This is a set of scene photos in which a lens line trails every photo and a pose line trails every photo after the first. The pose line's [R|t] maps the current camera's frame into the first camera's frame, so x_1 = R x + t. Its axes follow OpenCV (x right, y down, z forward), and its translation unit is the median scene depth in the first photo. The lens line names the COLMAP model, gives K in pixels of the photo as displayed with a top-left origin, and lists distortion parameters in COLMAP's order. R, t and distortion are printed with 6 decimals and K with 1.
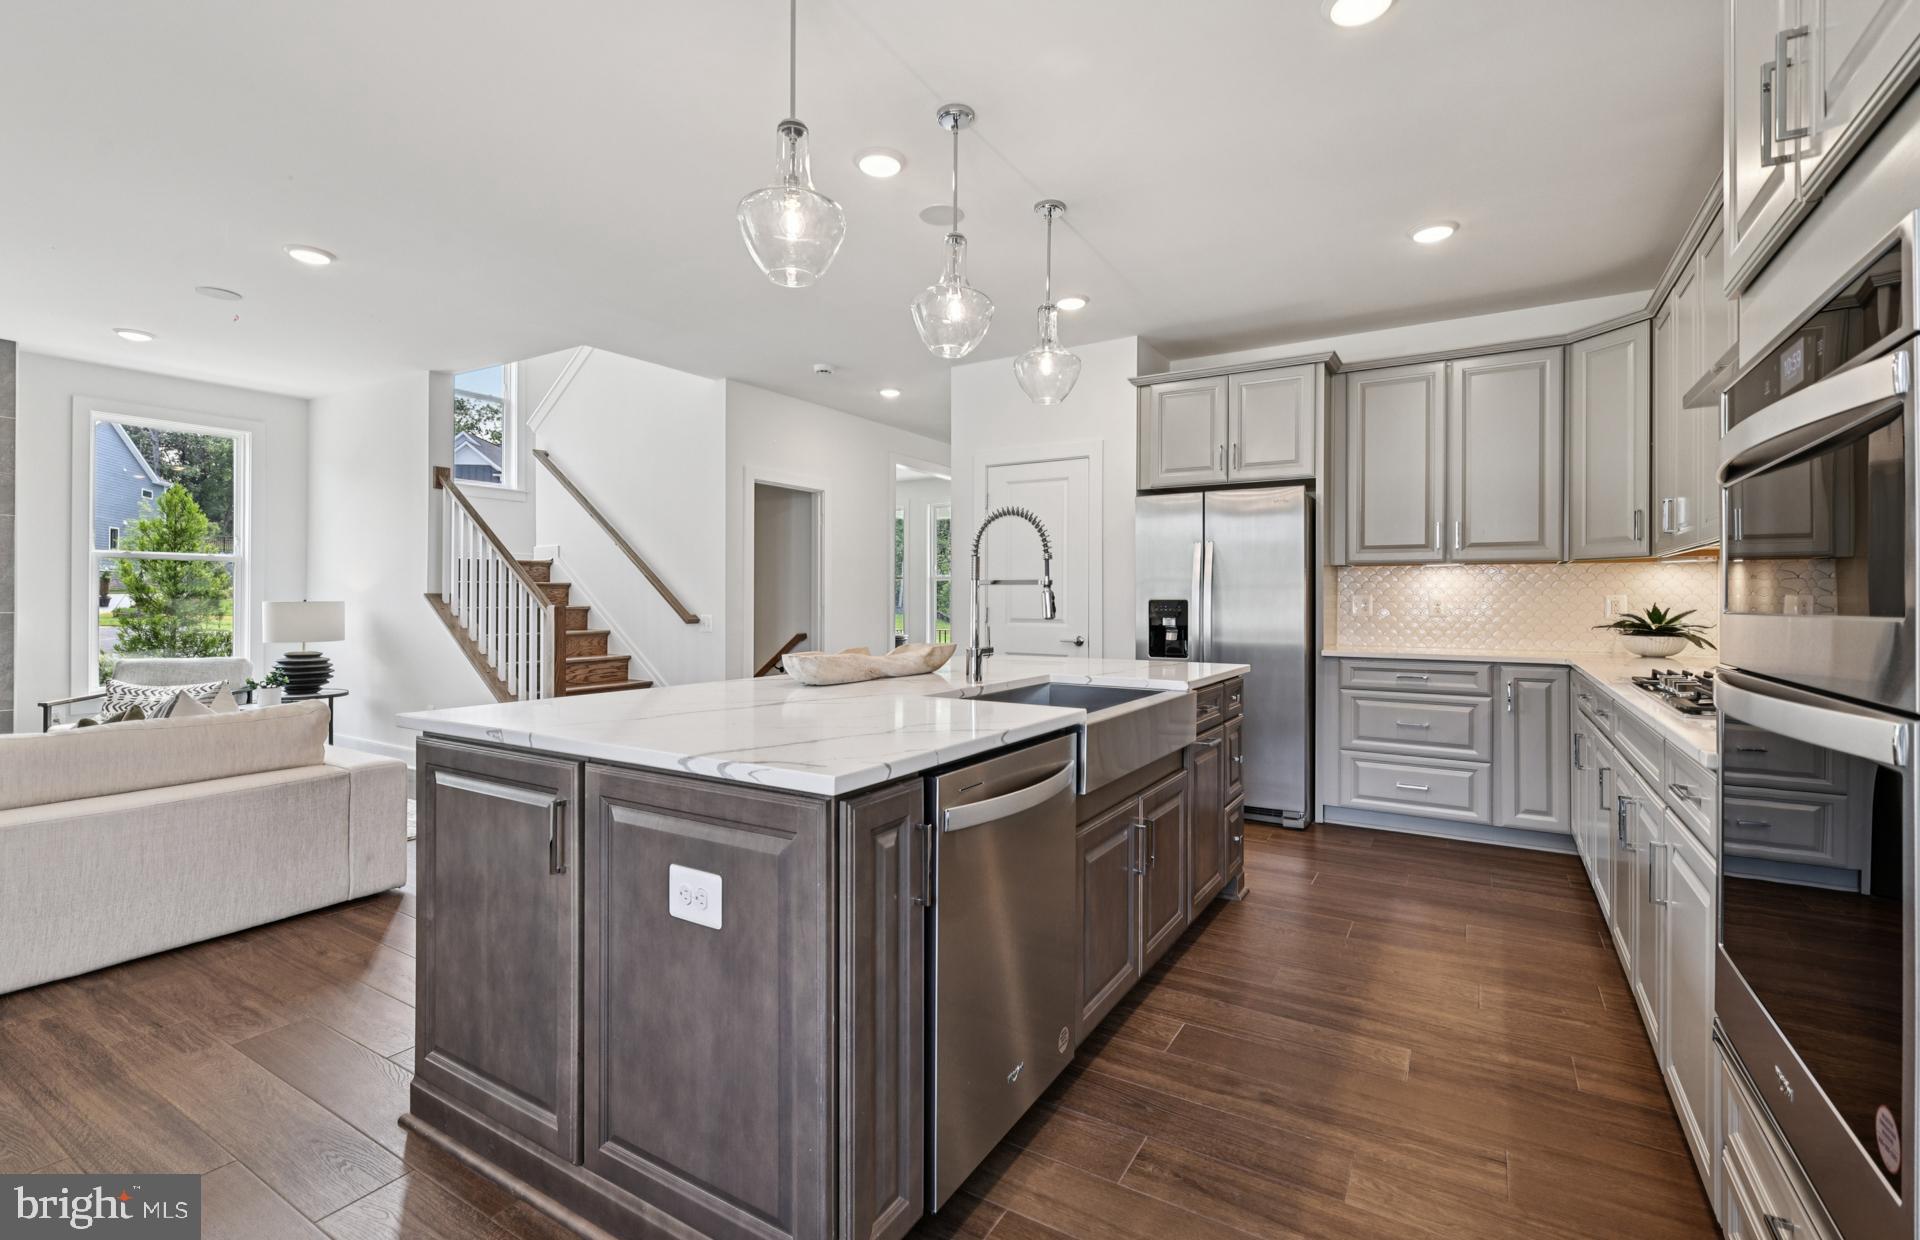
lens RADIAL K [[844.4, 0, 969.3], [0, 844.4, 600.9], [0, 0, 1]] dist [-0.002699, -0.000872]
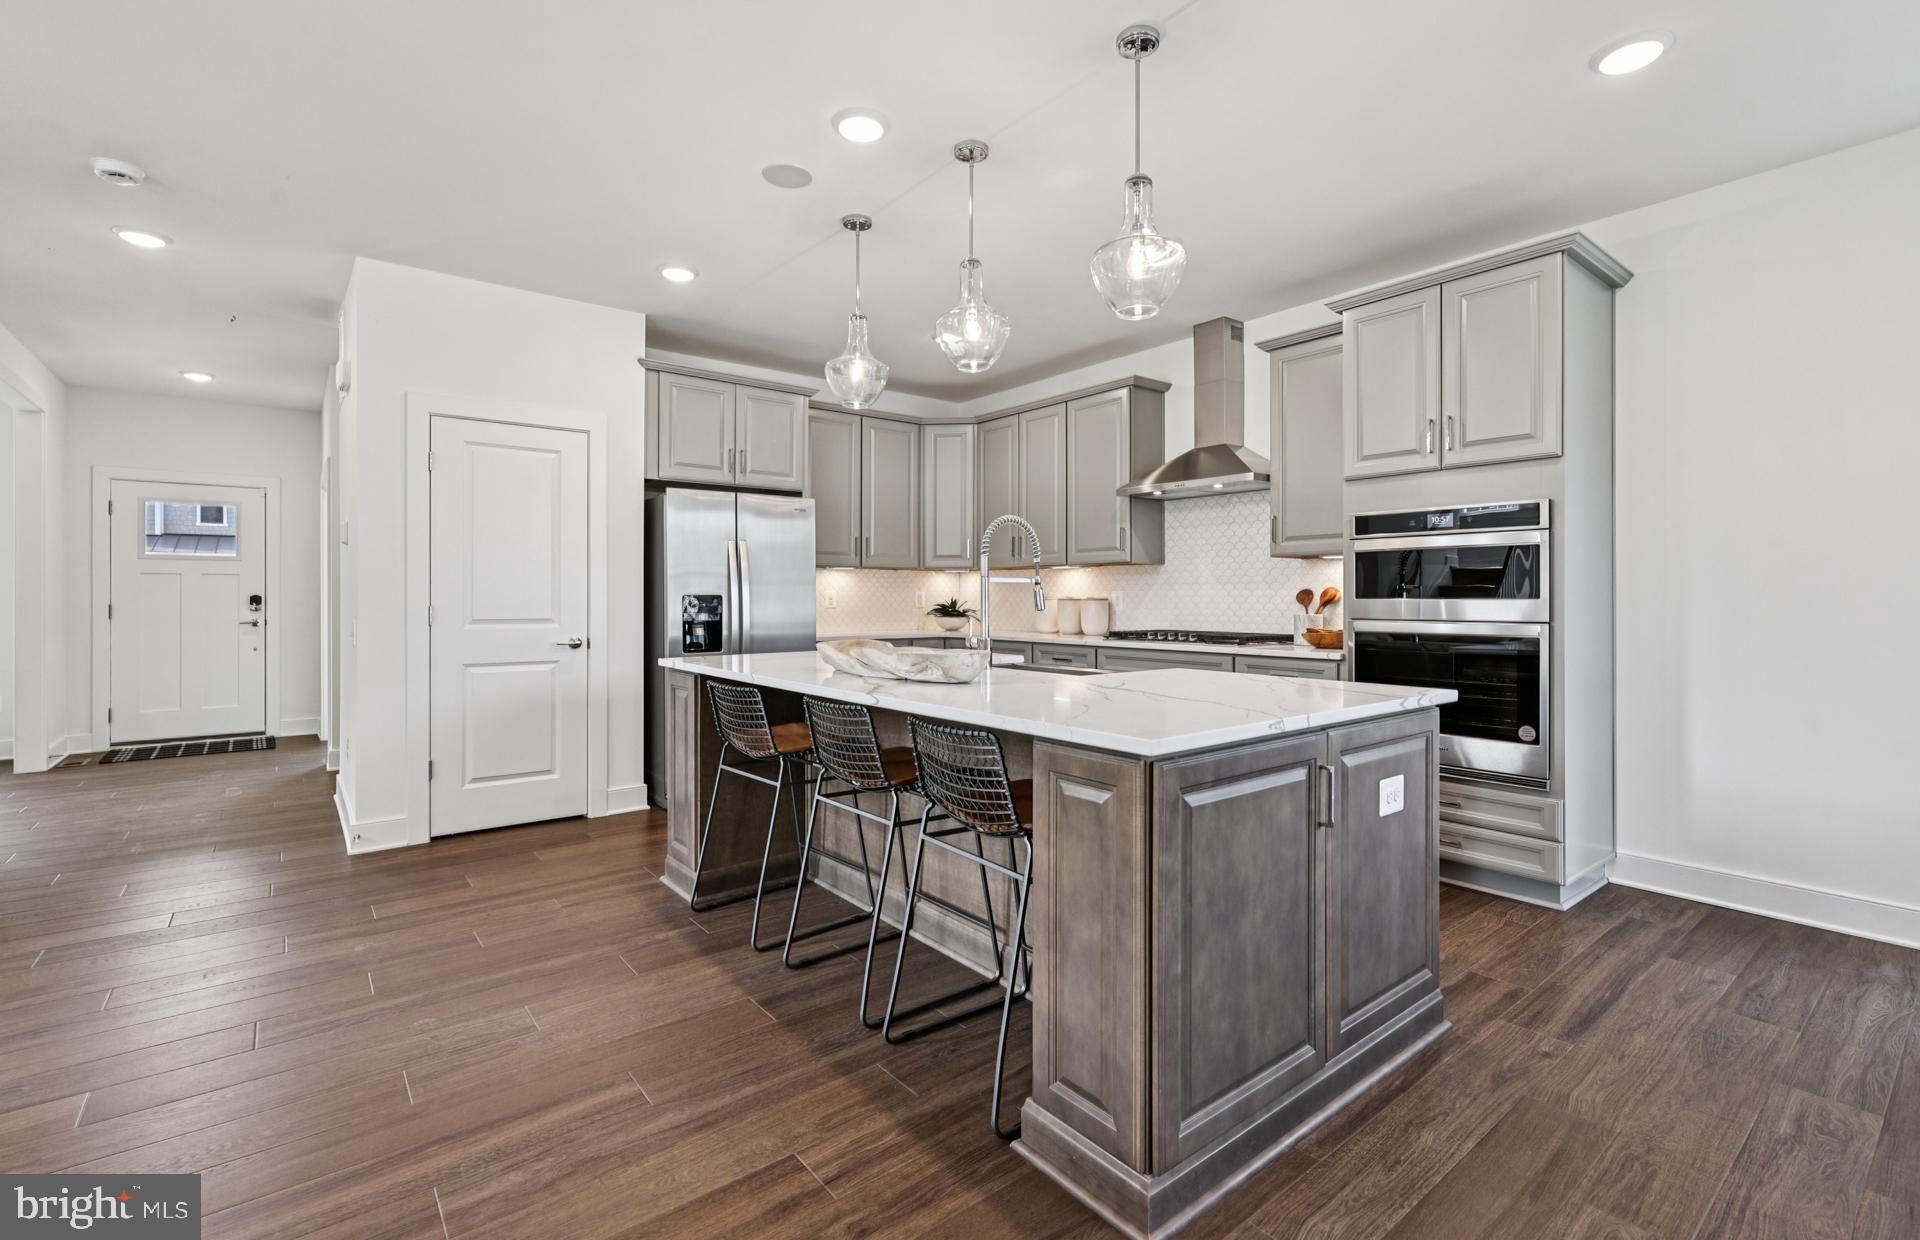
lens RADIAL K [[844.4, 0, 954.5], [0, 844.4, 611.4], [0, 0, 1]] dist [-0.002699, -0.000872]
pose [[0.355281, -0.018044, 0.934585, -0.621609], [0.002753, 0.999830, 0.018257, 0.000633], [-0.934755, -0.003913, 0.355270, 0.377574]]
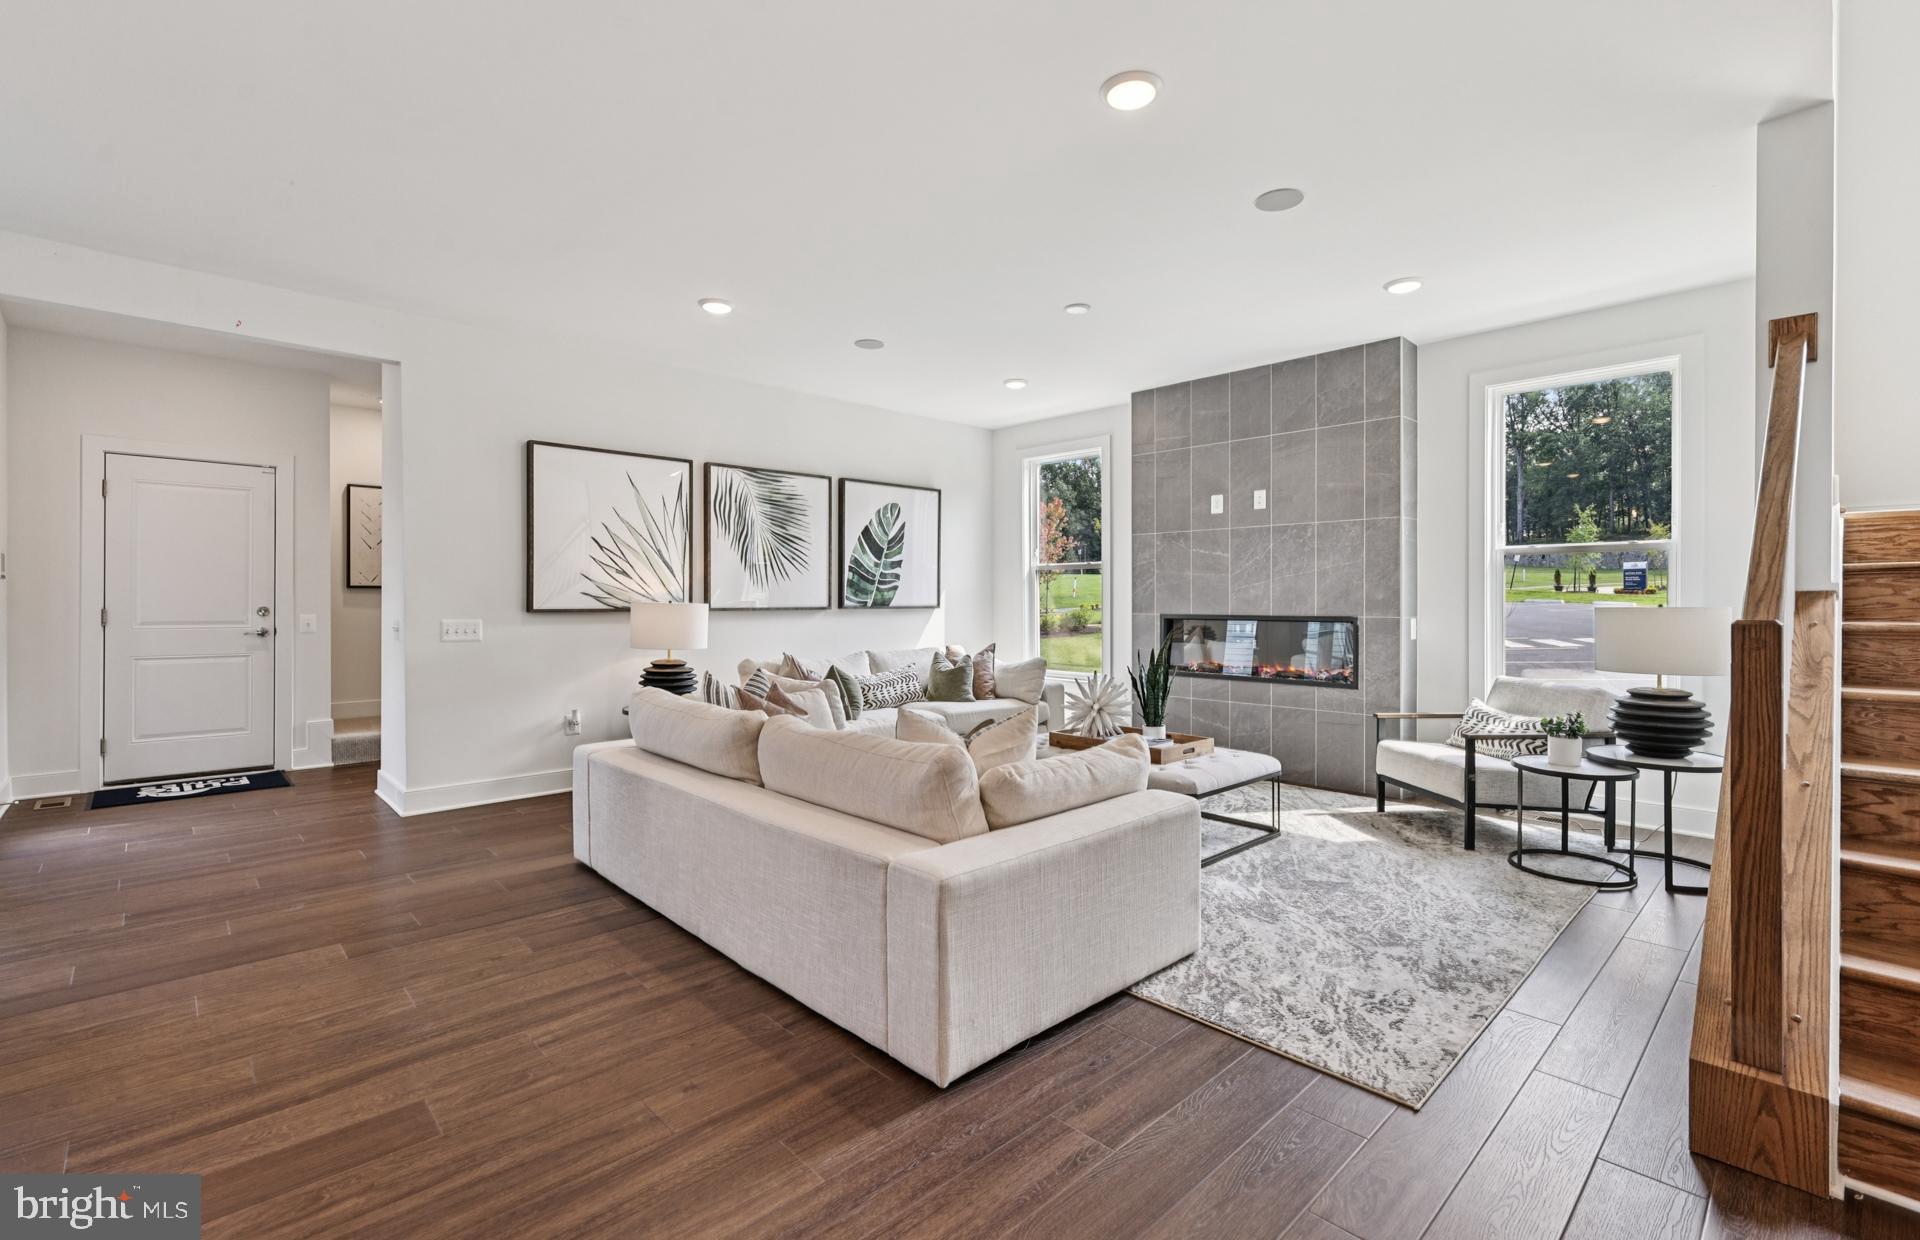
lens RADIAL K [[844.4, 0, 951.1], [0, 844.4, 616.9], [0, 0, 1]] dist [-0.002699, -0.000872]
pose [[-0.255697, 0.001689, -0.966756, -0.093389], [-0.004954, 0.999983, 0.003058, 0.012746], [0.966744, 0.005571, -0.255684, 0.930877]]
